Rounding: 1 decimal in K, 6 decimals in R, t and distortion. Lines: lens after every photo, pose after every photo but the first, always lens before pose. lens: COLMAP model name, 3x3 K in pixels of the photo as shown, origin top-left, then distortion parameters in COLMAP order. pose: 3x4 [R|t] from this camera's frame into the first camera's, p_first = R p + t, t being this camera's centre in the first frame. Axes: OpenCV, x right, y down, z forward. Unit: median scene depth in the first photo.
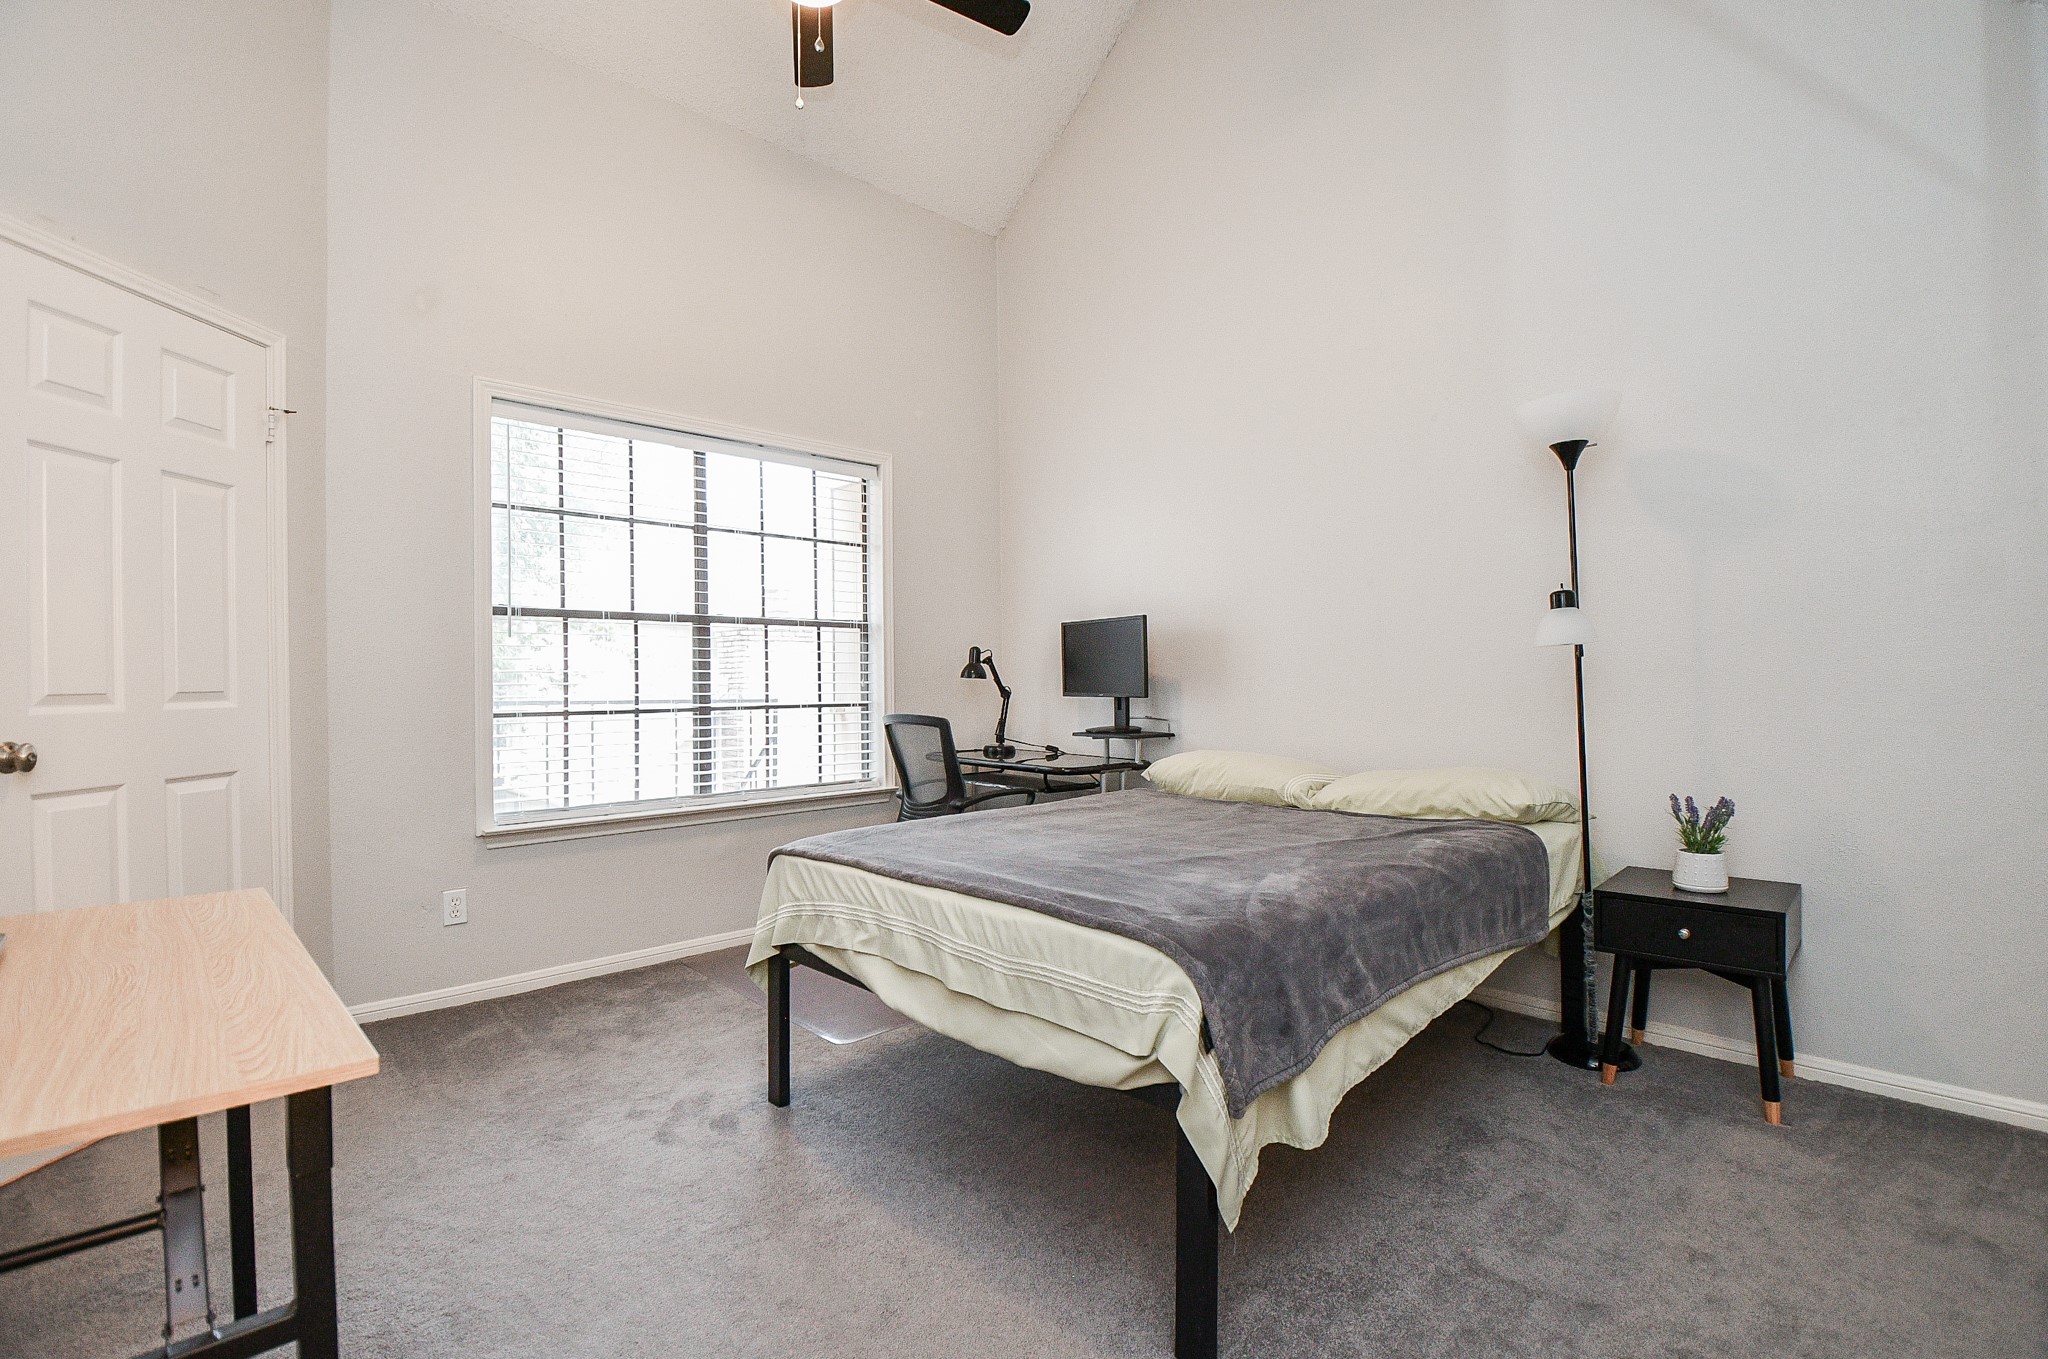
lens RADIAL K [[928.3, 0, 1024.0], [0, 928.3, 679.5], [0, 0, 1]] dist [-0.000453, -0.000273]
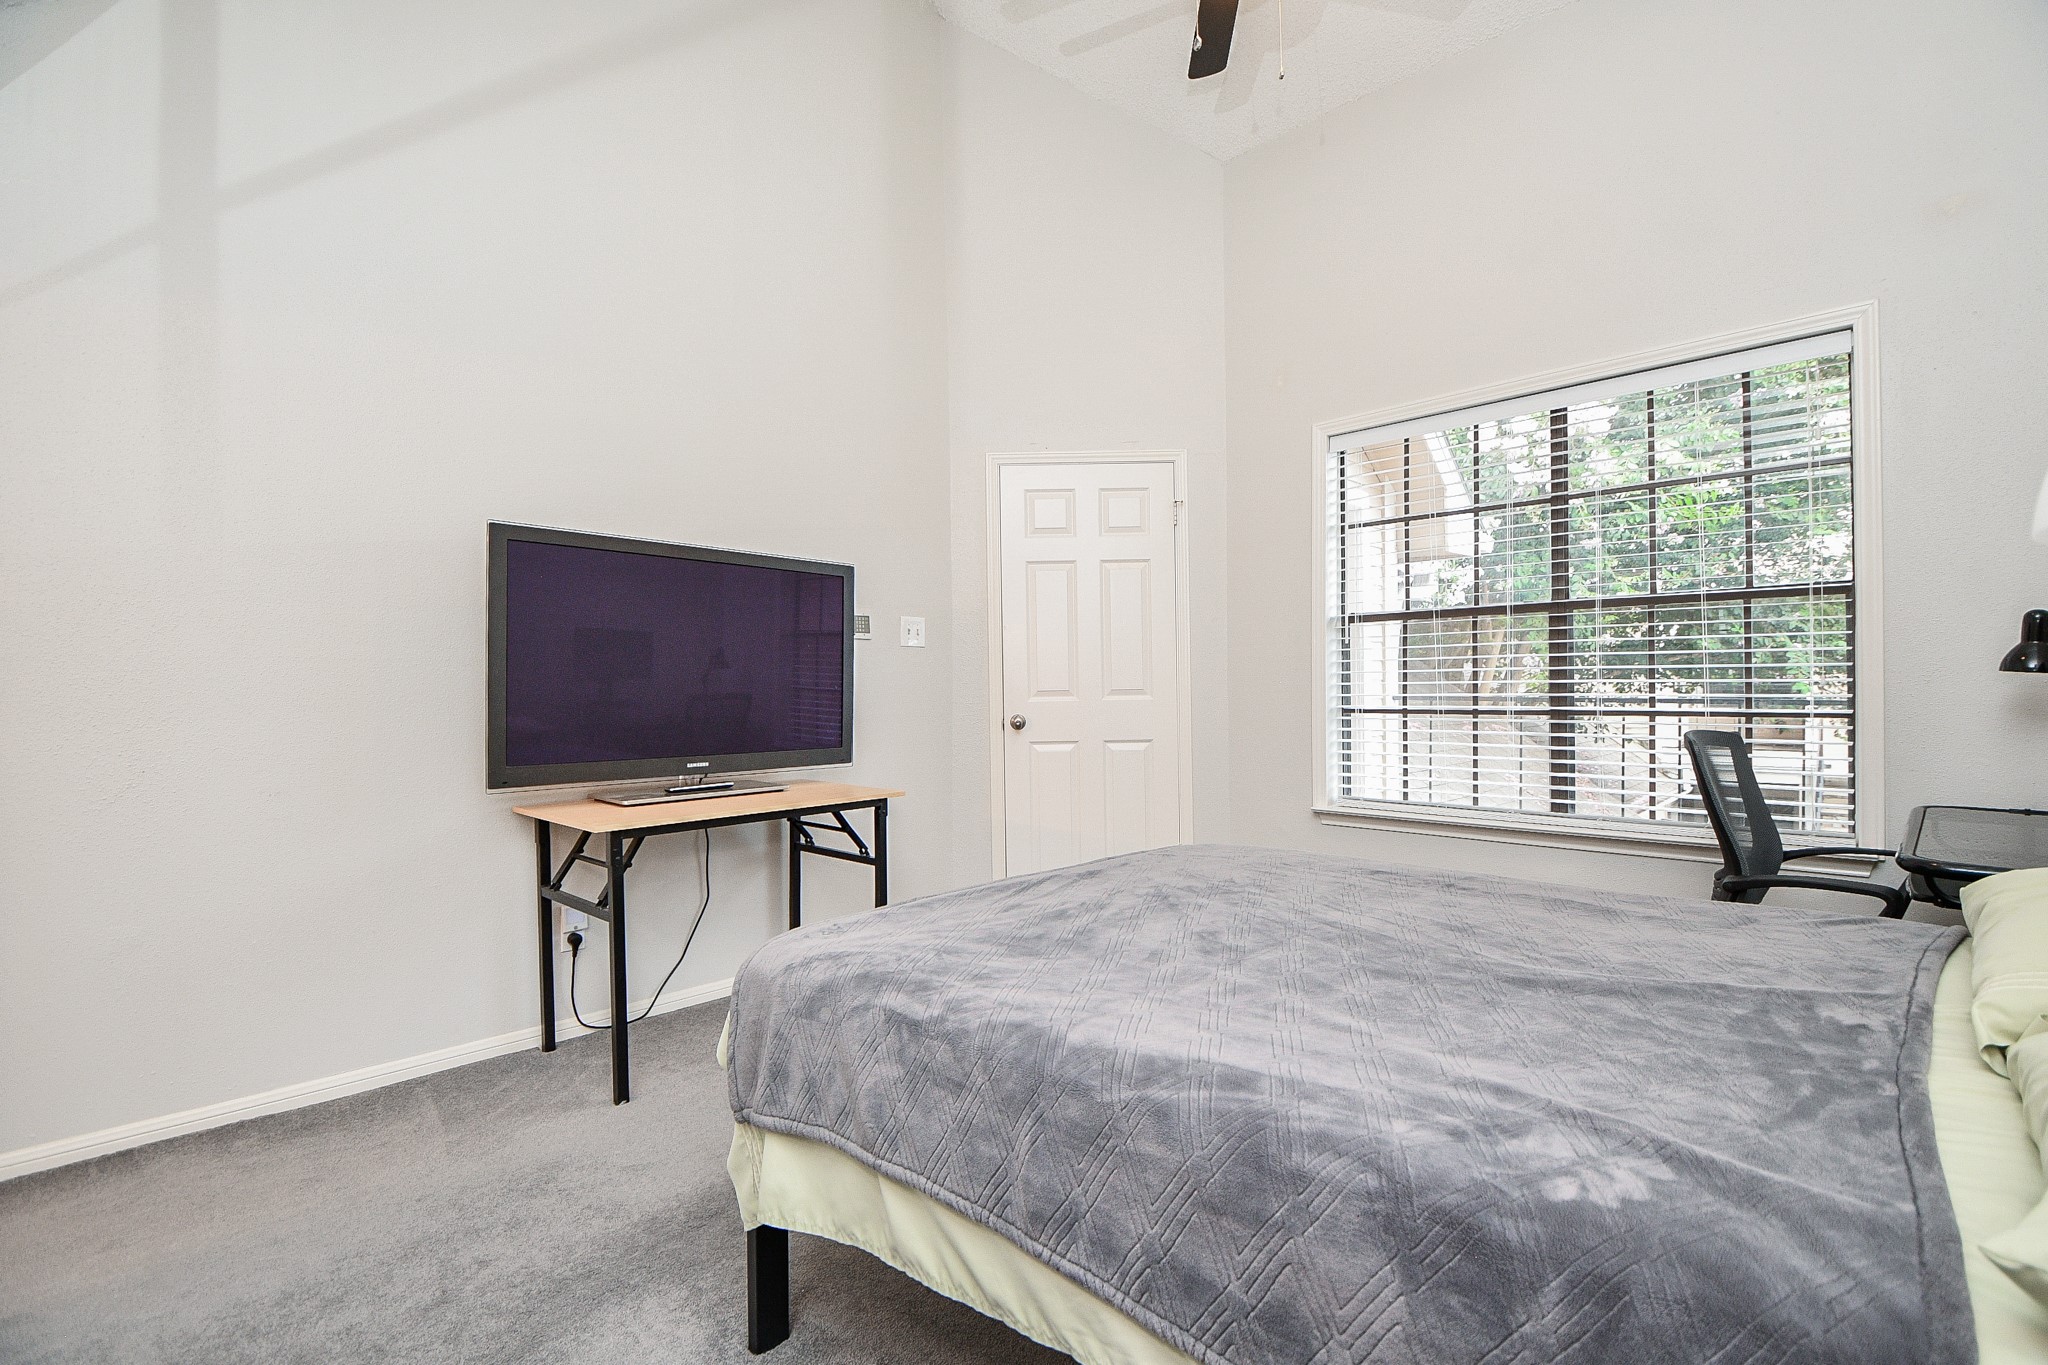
lens RADIAL K [[928.3, 0, 1024.0], [0, 928.3, 682.5], [0, 0, 1]] dist [-0.000453, -0.000273]
pose [[0.024785, 0.002432, -0.999690, 0.515494], [0.012798, 0.999914, 0.002750, -0.004372], [0.999611, -0.012862, 0.024751, 0.520682]]
